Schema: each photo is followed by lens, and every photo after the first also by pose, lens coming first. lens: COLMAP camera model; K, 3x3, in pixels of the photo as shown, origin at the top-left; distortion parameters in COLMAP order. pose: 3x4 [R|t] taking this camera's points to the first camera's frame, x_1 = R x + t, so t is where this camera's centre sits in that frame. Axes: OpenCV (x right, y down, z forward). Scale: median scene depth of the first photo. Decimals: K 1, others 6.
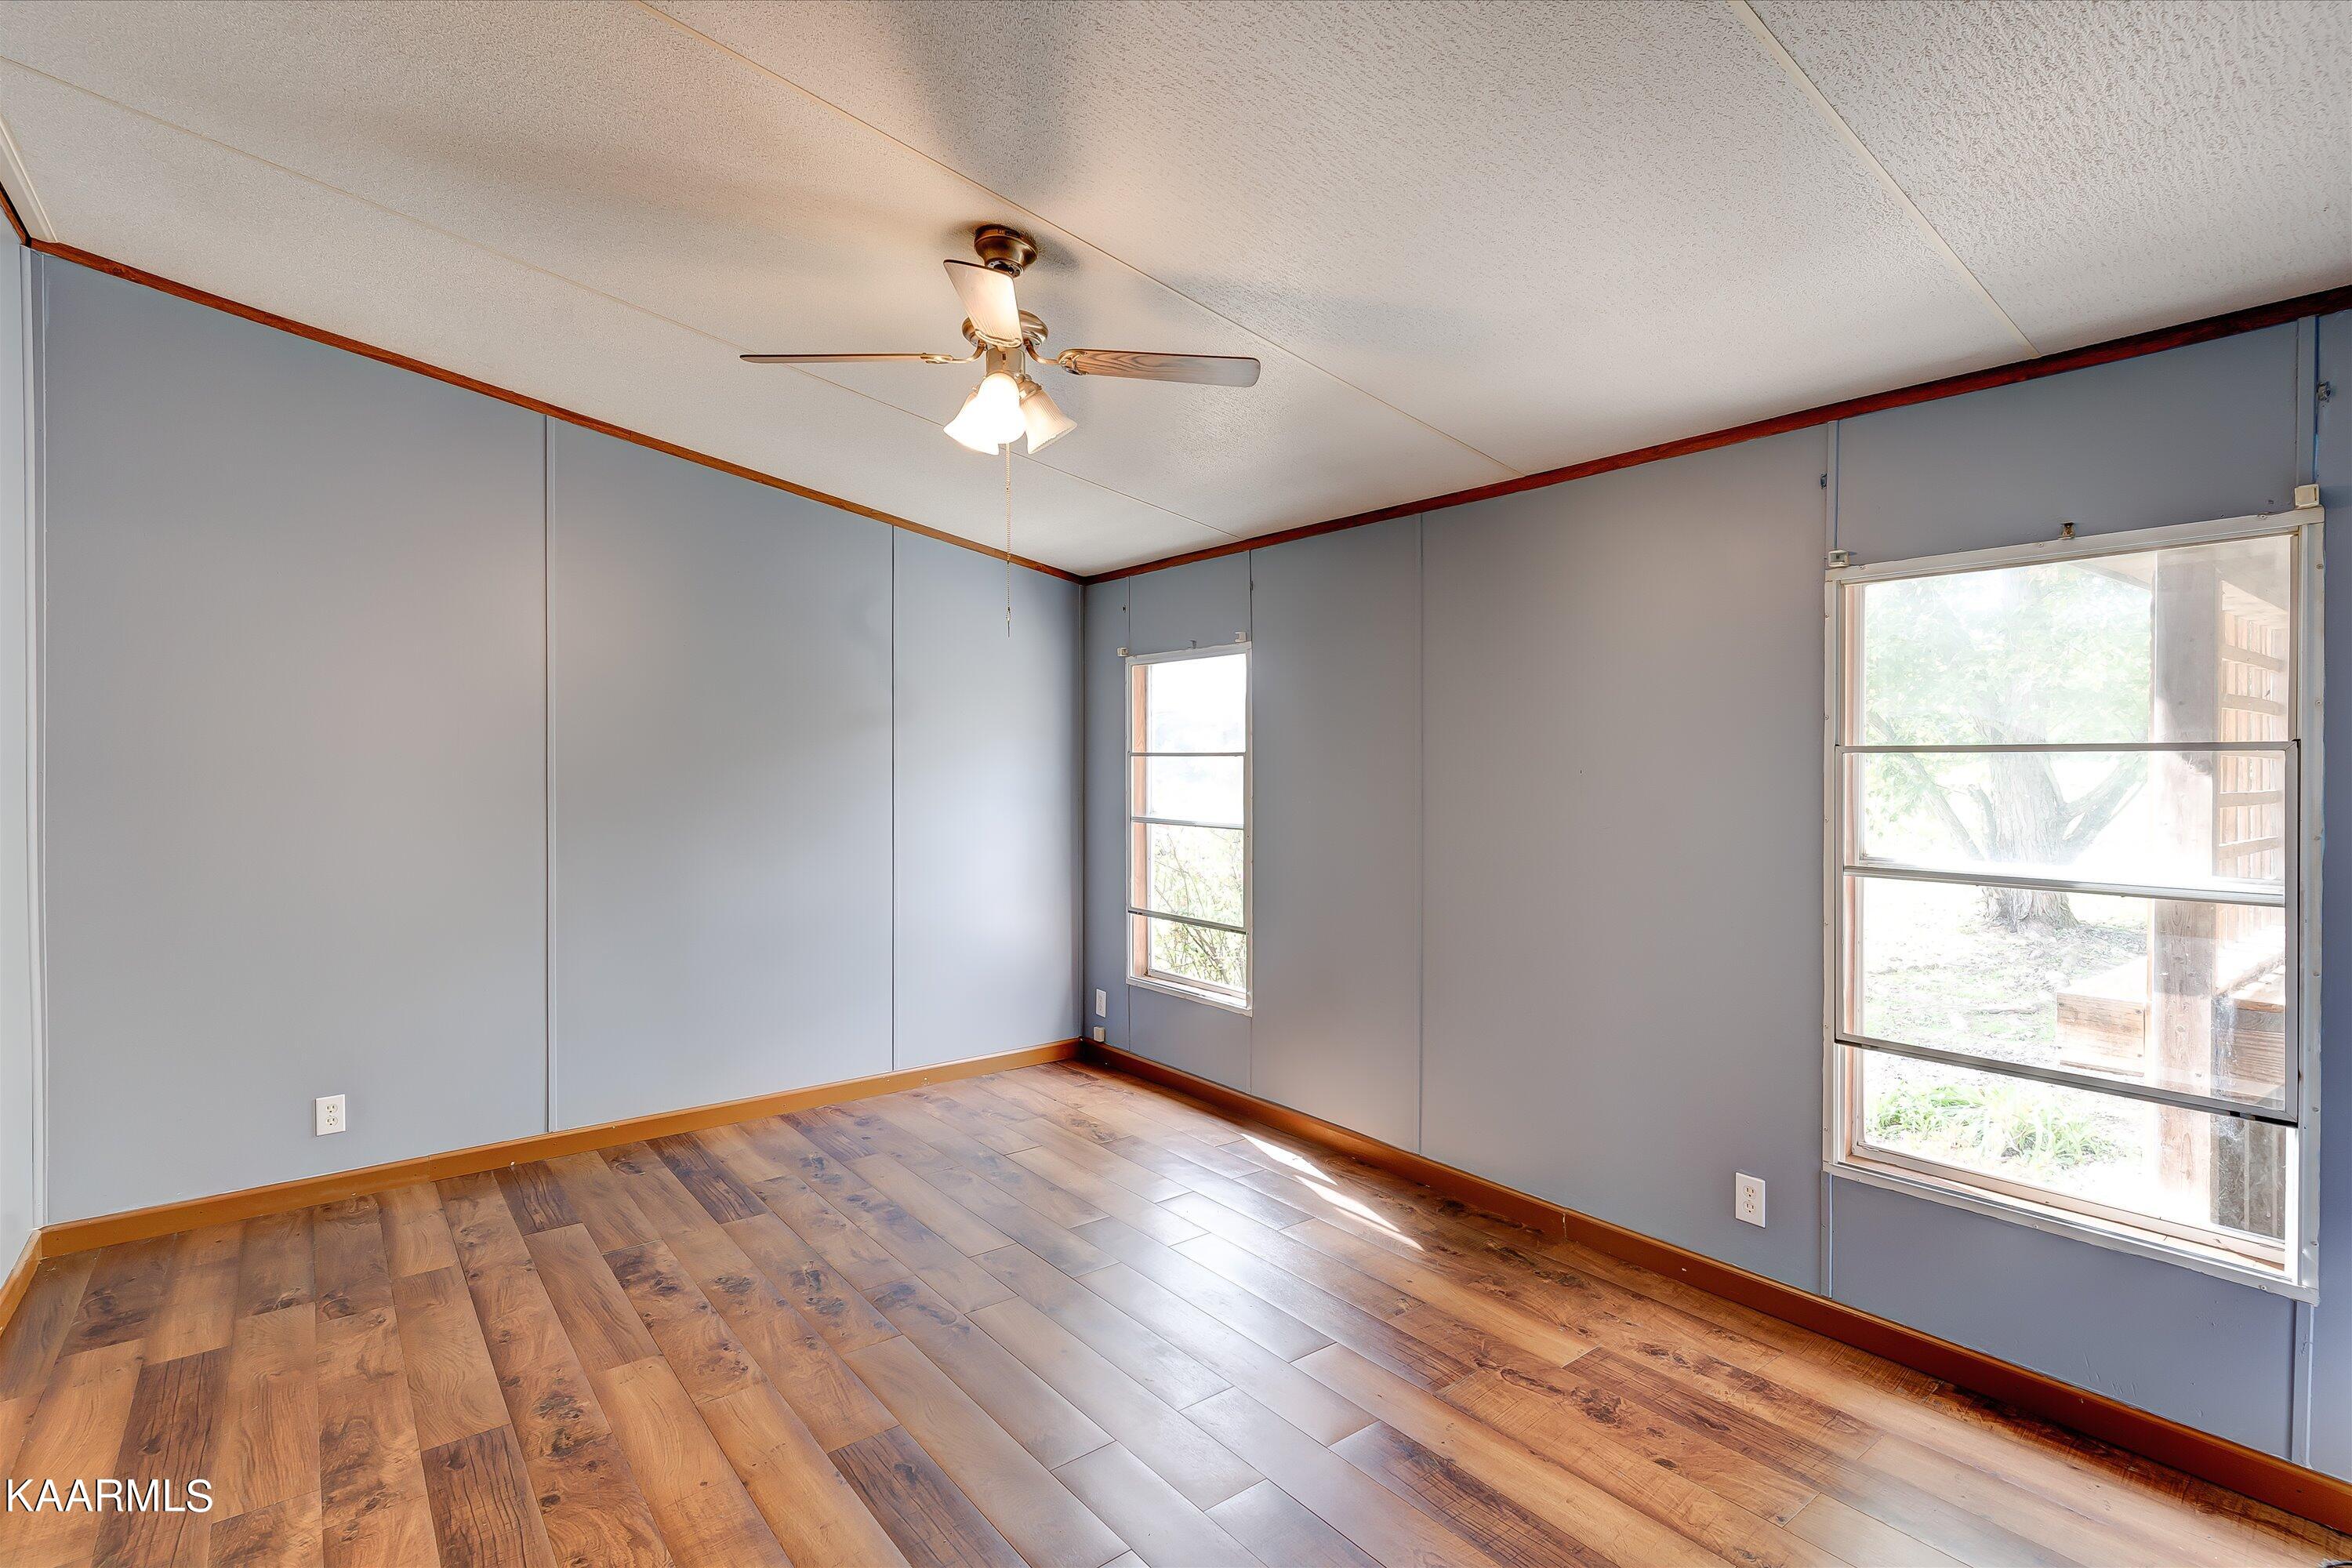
lens RADIAL K [[1117.1, 0, 1177.9], [0, 1117.1, 778.0], [0, 0, 1]] dist [0.001085, 0.000621]
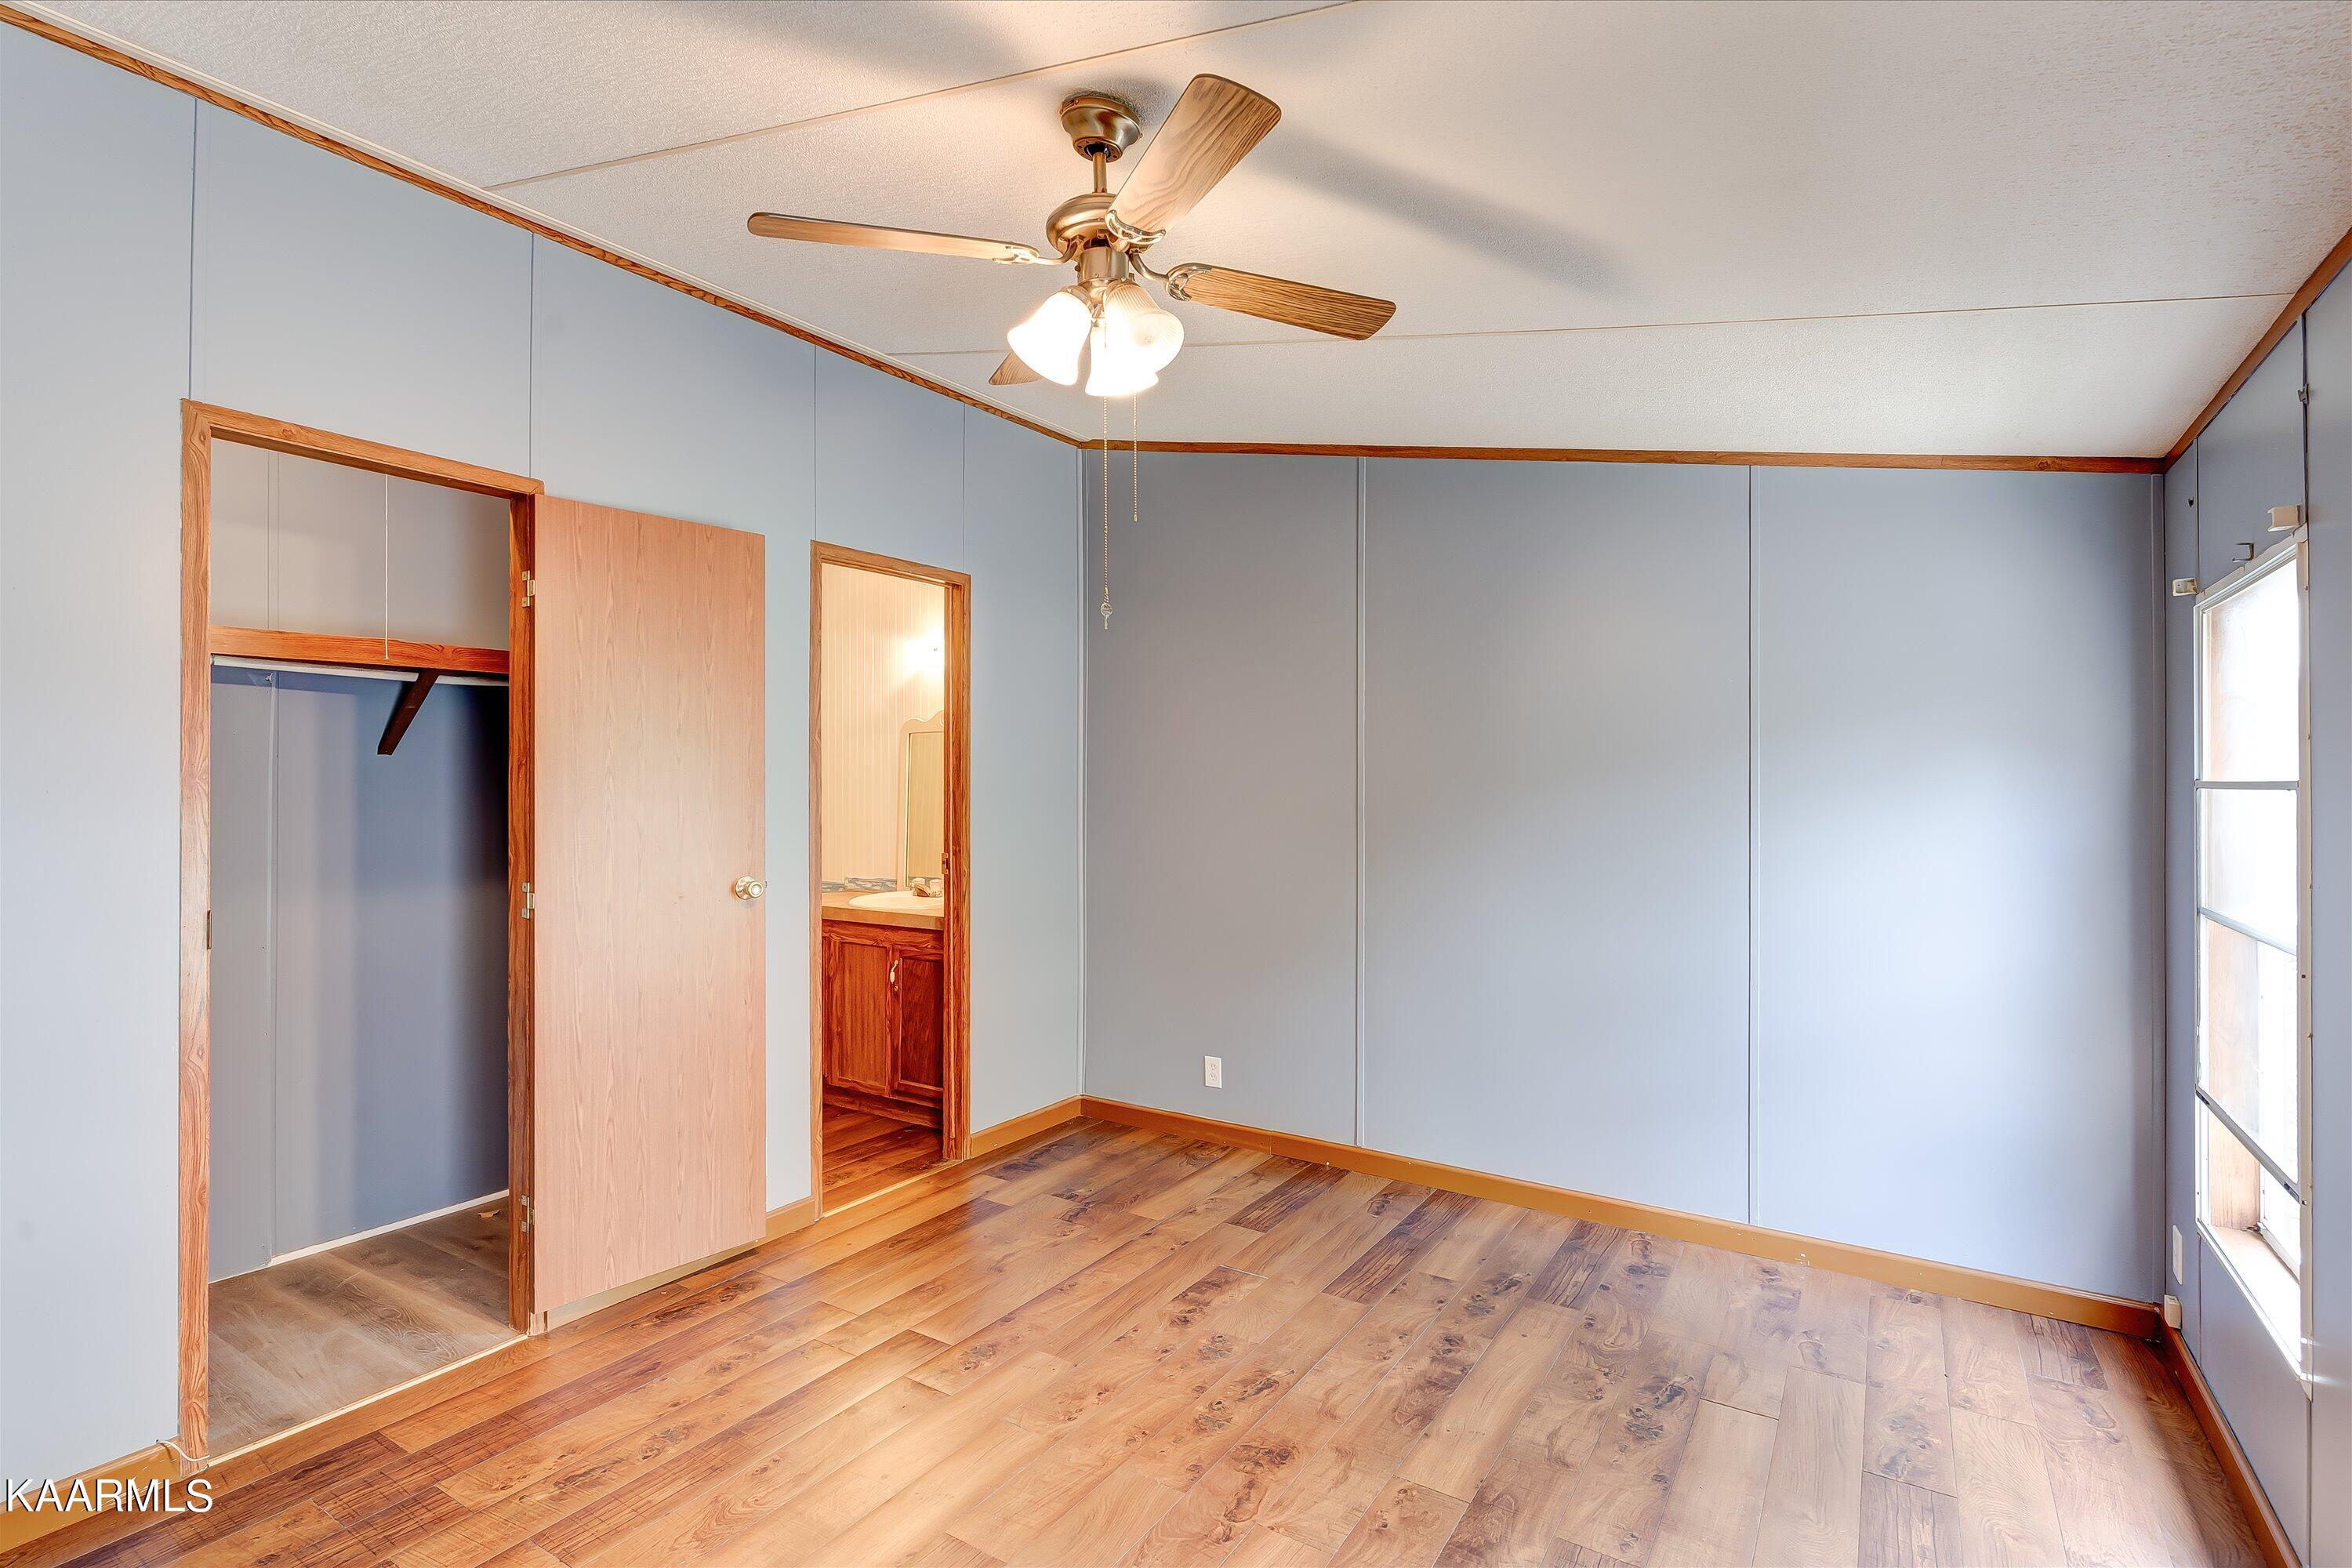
lens RADIAL K [[1117.1, 0, 1177.9], [0, 1117.1, 778.0], [0, 0, 1]] dist [0.001085, 0.000621]
pose [[0.324276, -0.001161, -0.945962, 0.407742], [-0.017489, 0.999821, -0.007222, -0.016747], [0.945801, 0.018886, 0.324198, 0.552625]]
